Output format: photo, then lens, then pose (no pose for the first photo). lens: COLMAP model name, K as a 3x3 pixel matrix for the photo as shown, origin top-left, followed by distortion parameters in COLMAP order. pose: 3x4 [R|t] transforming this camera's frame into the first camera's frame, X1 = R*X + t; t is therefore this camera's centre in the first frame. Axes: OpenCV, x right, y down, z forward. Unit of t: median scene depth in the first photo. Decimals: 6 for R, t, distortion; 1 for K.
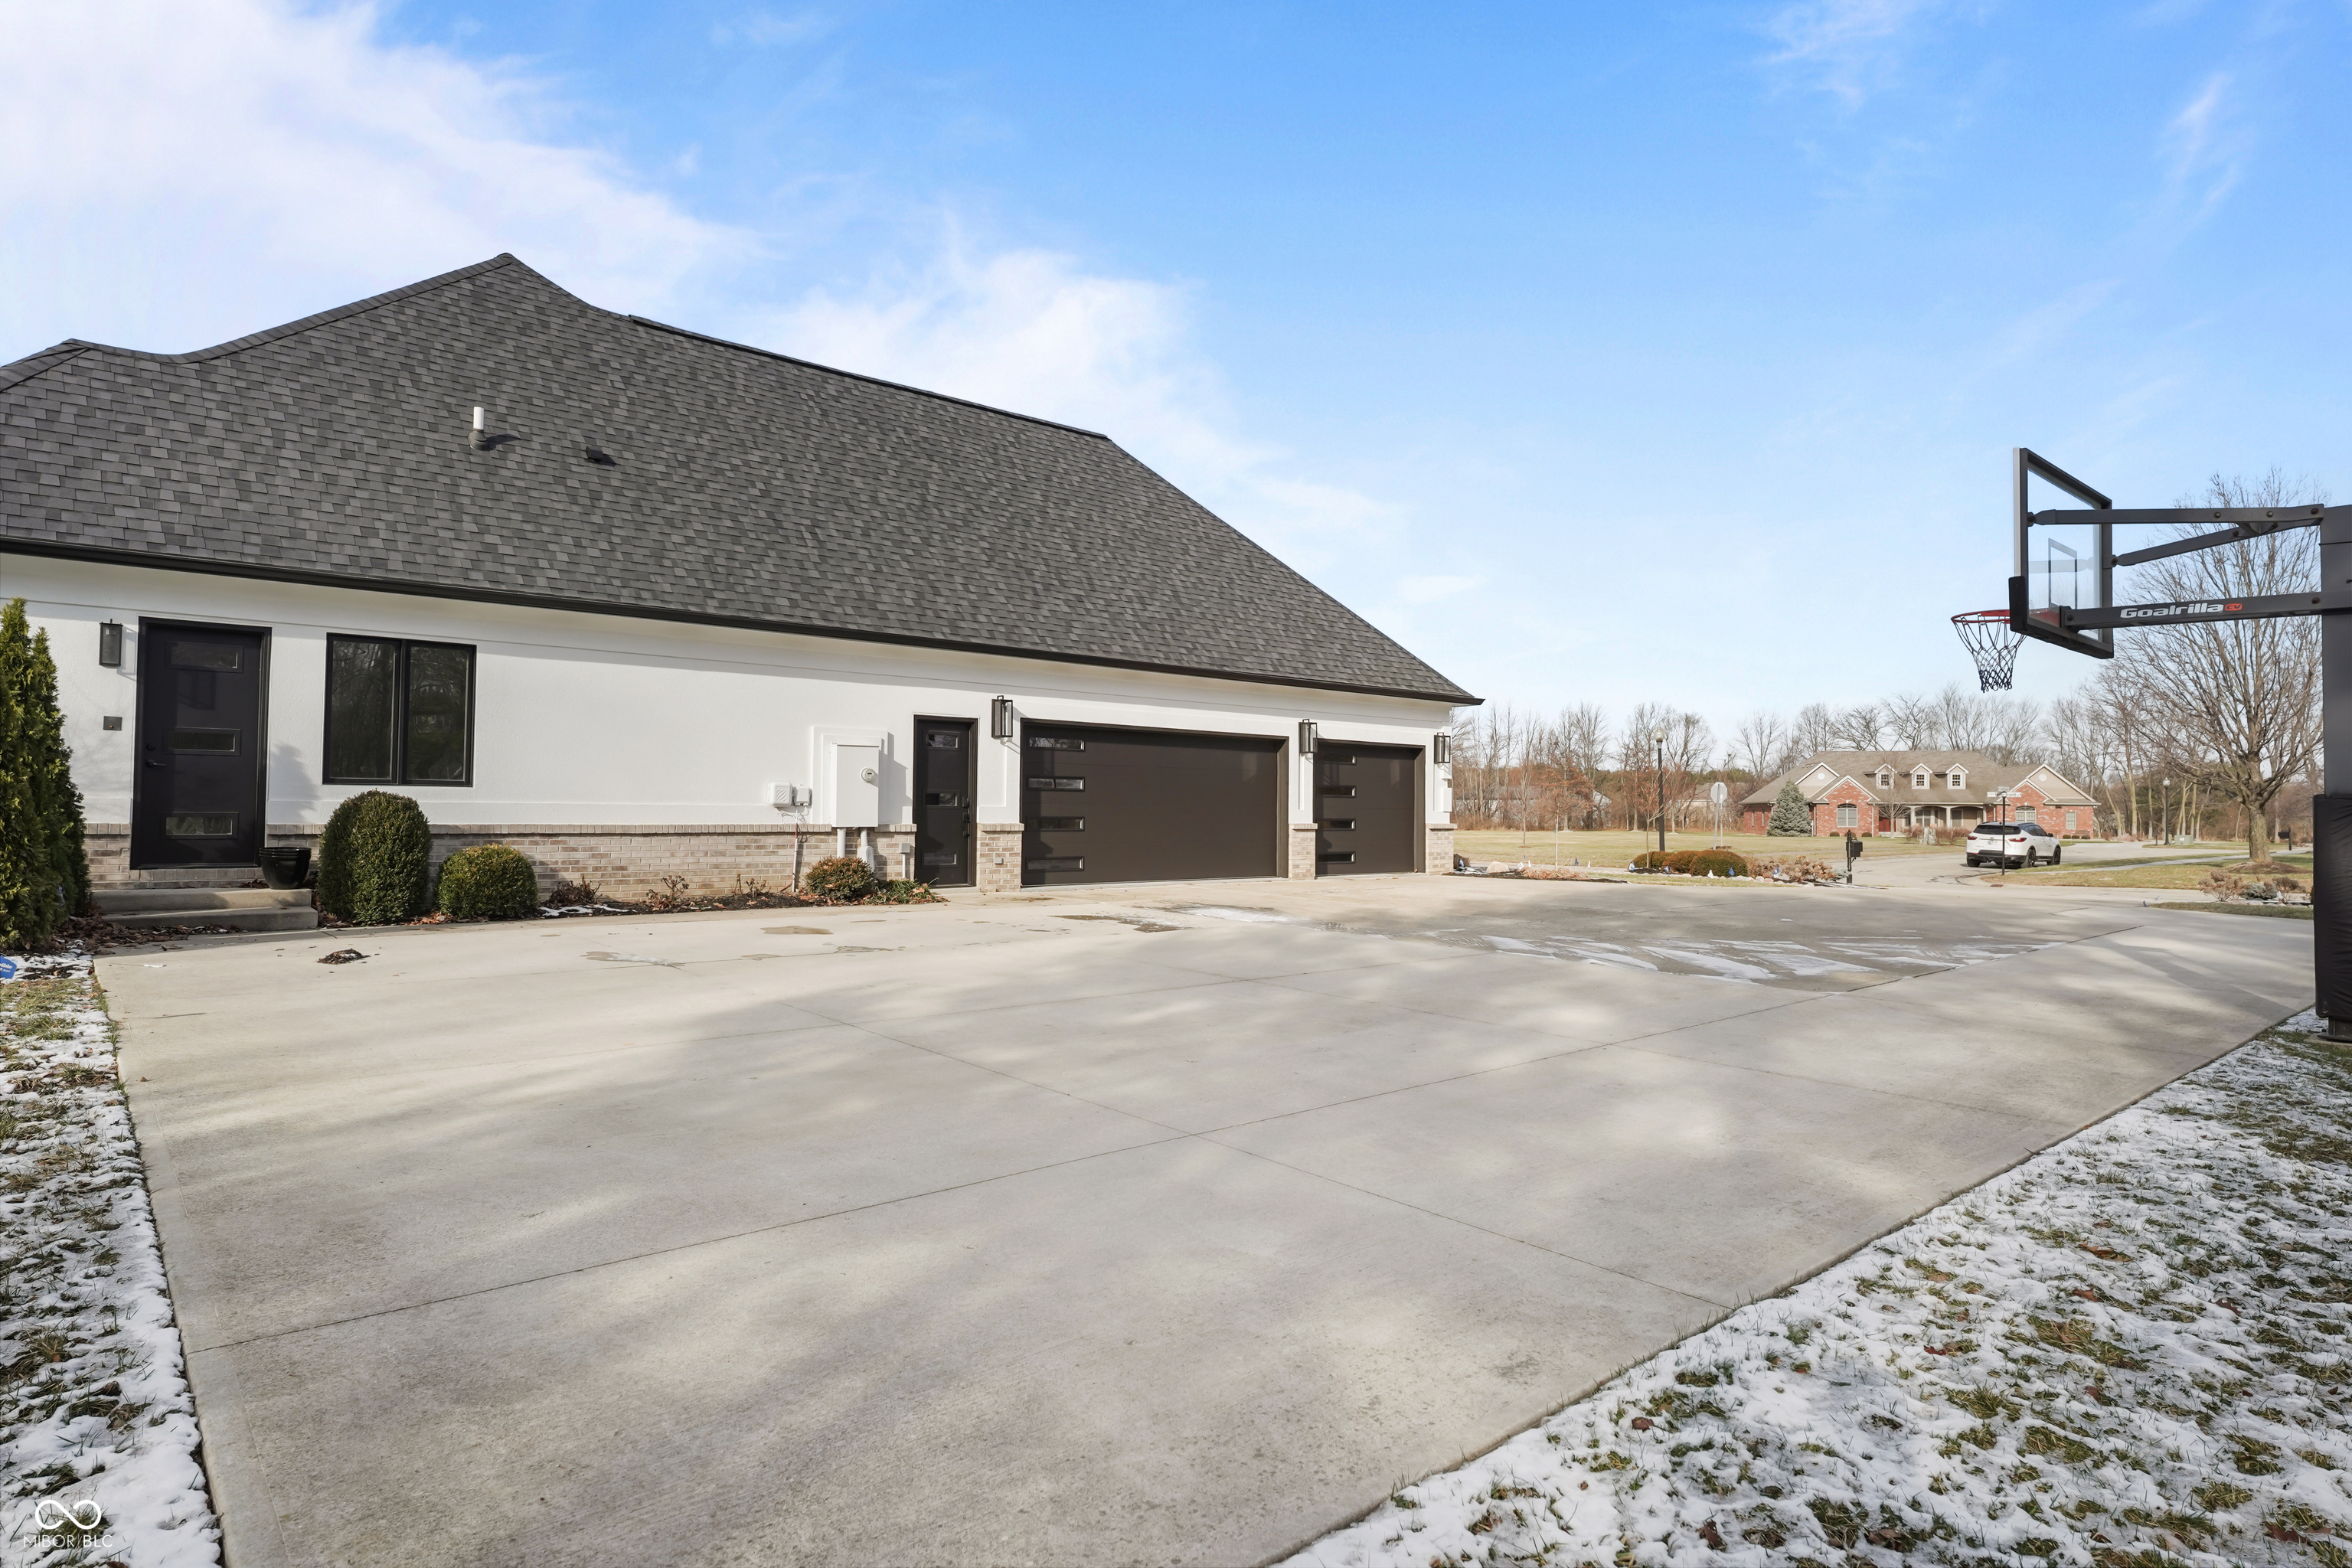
lens RADIAL K [[1275.3, 0, 1166.1], [0, 1275.3, 789.3], [0, 0, 1]] dist [0.028653, 0.000379]
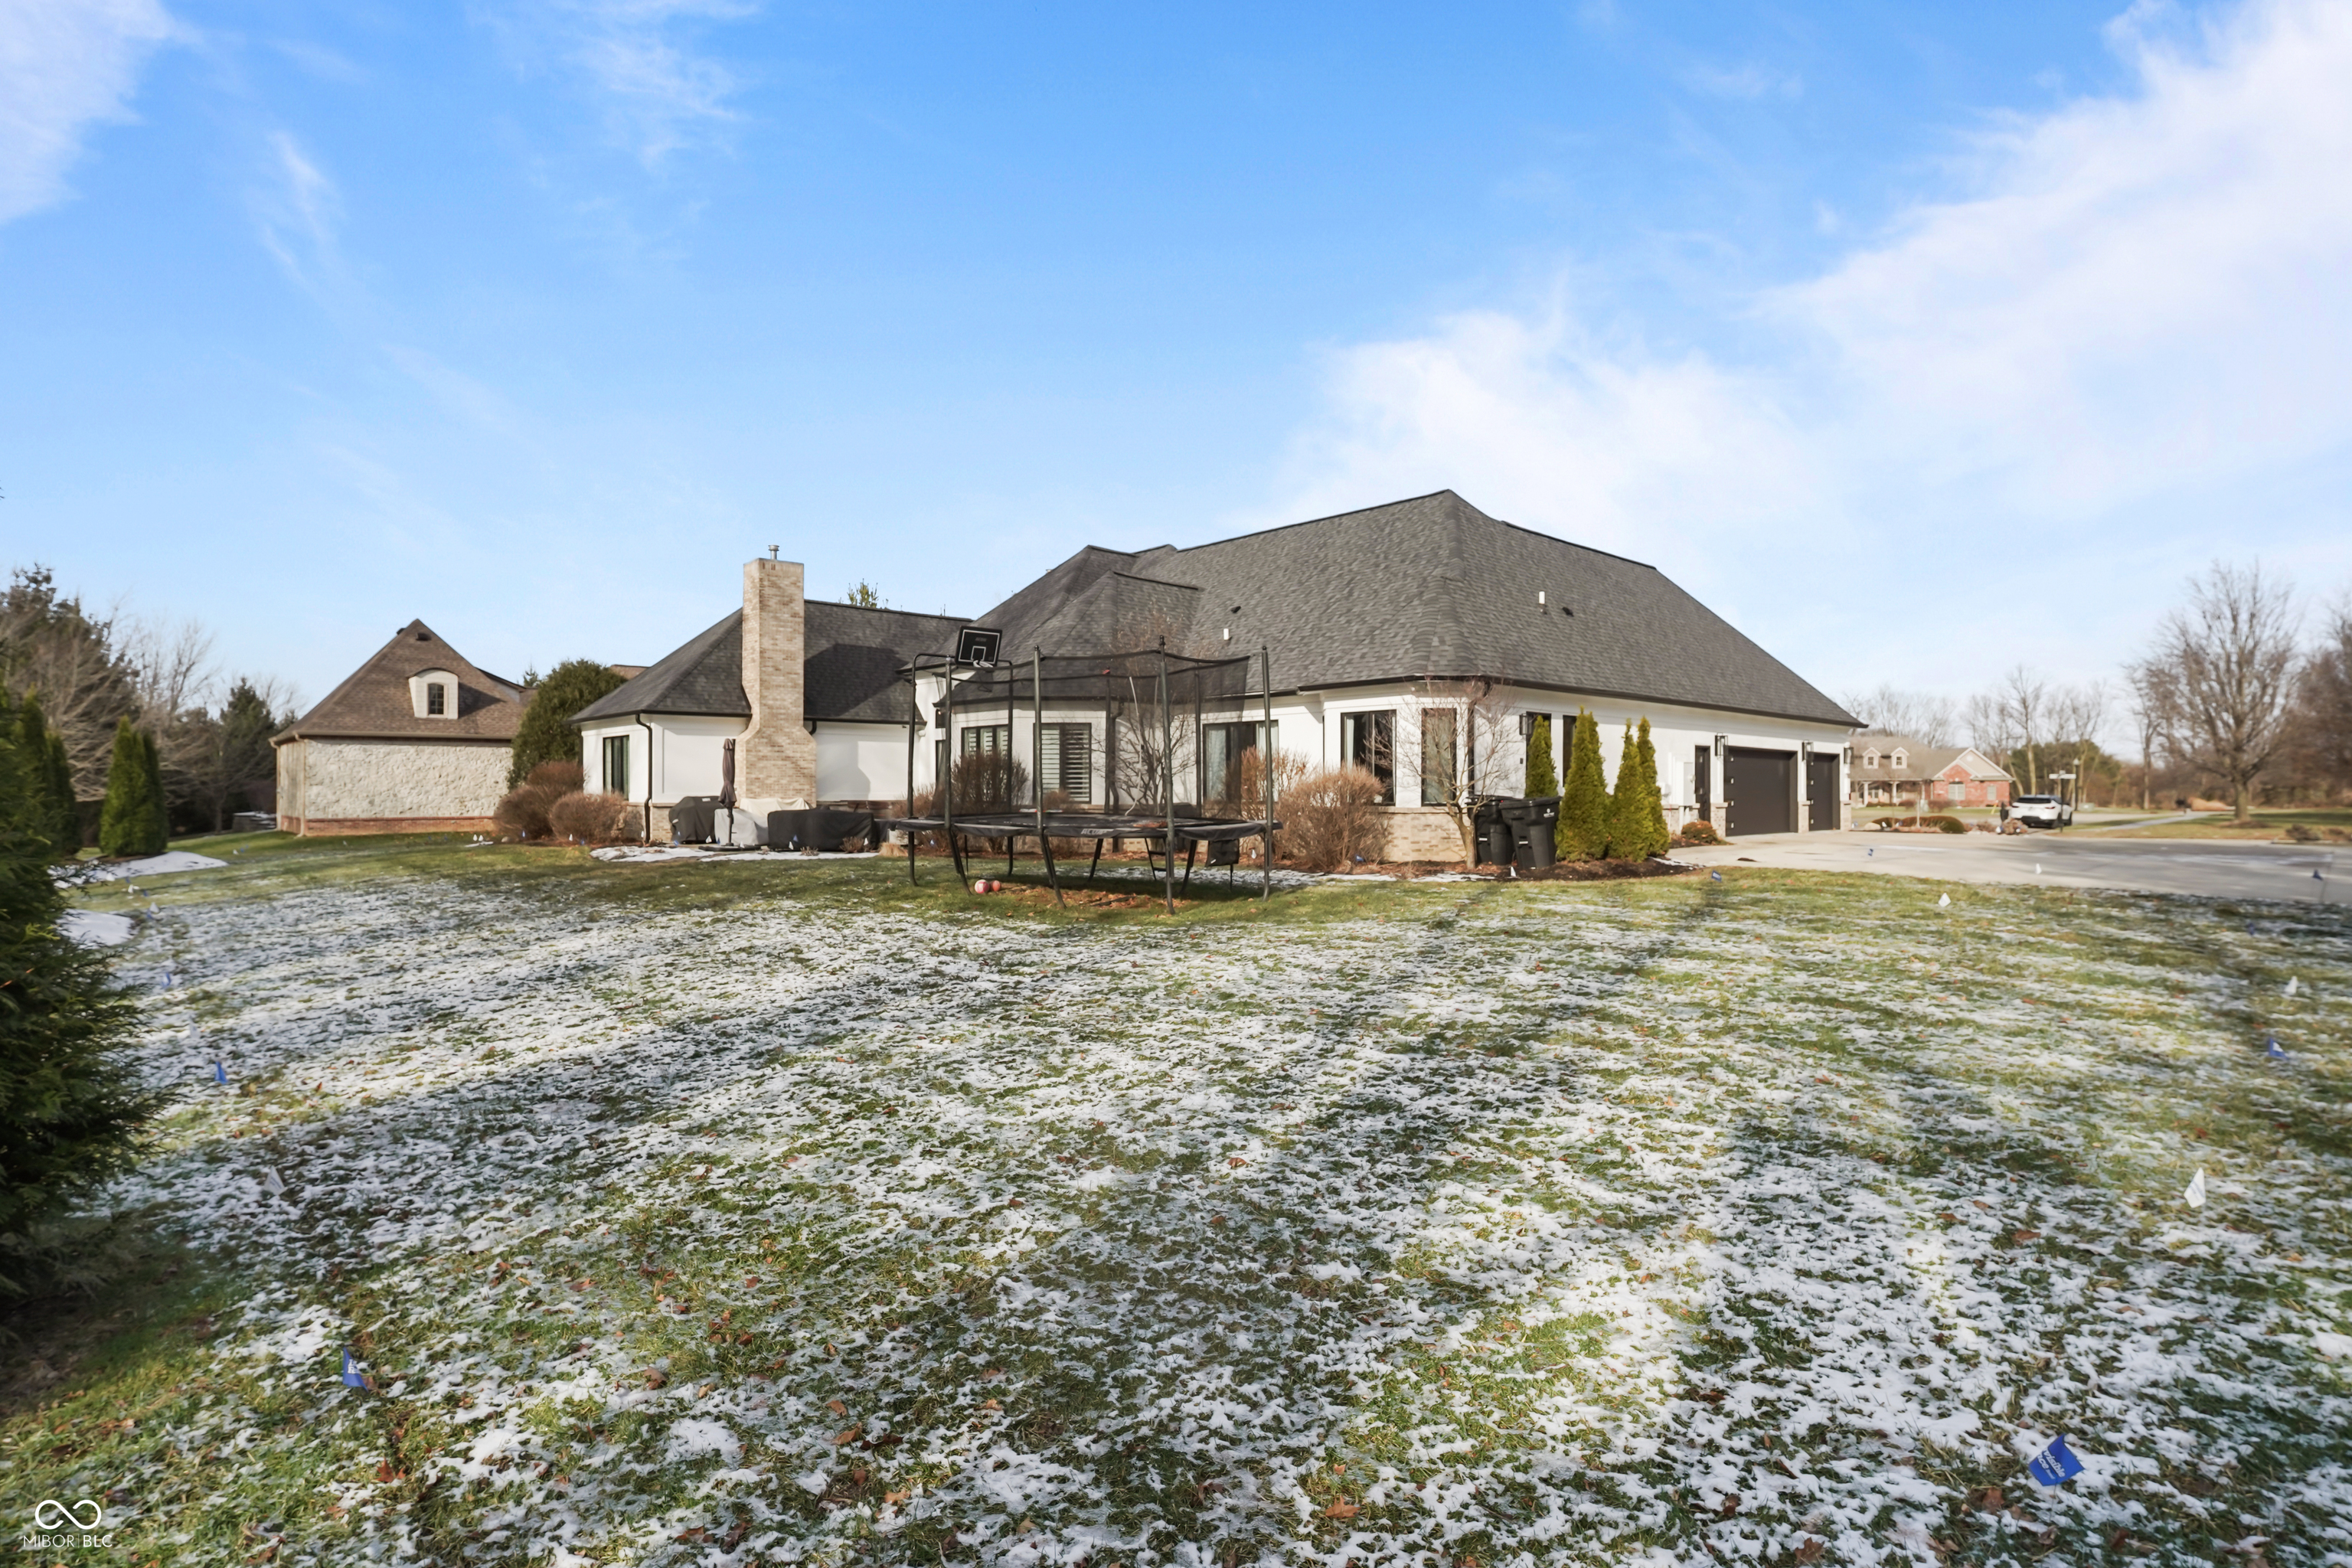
lens RADIAL K [[1157.3, 0, 1177.9], [0, 1157.3, 788.9], [0, 0, 1]] dist [-0.003039, -0.000122]
pose [[0.998802, -0.006341, 0.048512, -0.829503], [0.005479, 0.999825, 0.017882, -0.023614], [-0.048617, -0.017595, 0.998663, -0.509770]]
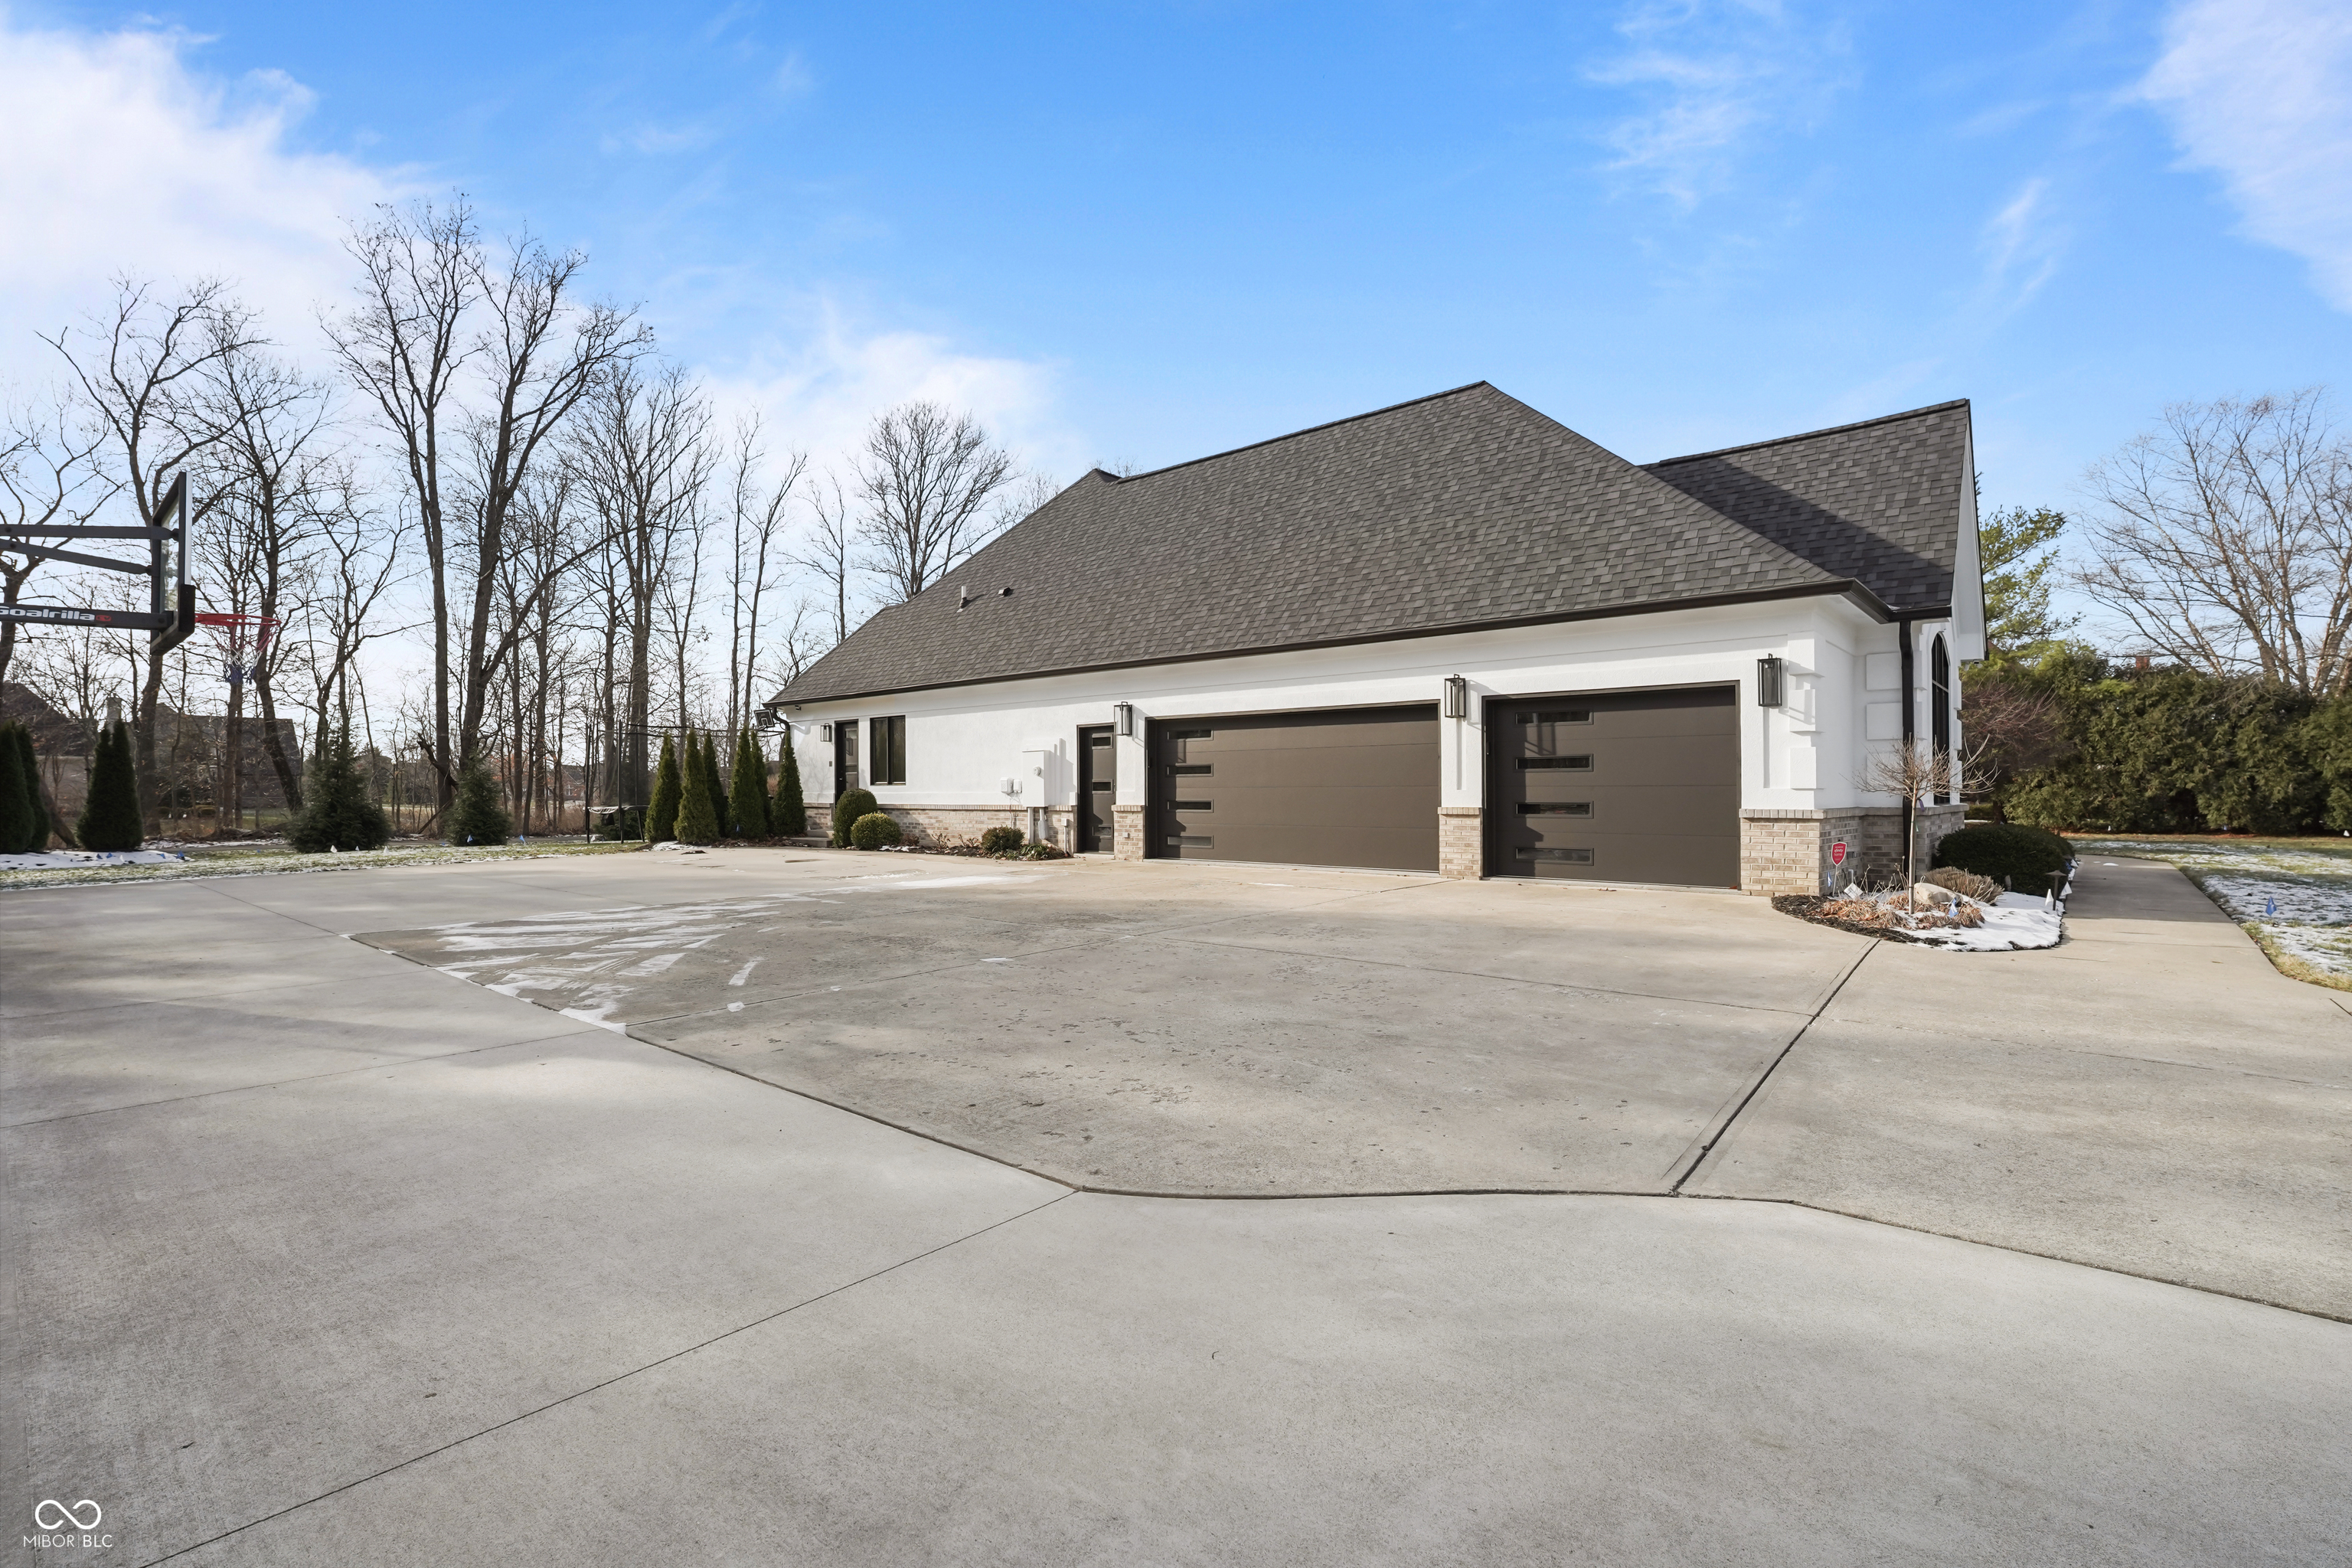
lens RADIAL K [[1088.0, 0, 1152.3], [0, 1088.0, 785.7], [0, 0, 1]] dist [-0.025574, 0.000829]
pose [[0.119640, -0.012898, -0.992734, 0.785184], [0.023121, 0.999681, -0.010202, 0.016716], [0.992548, -0.021732, 0.119900, 0.769251]]
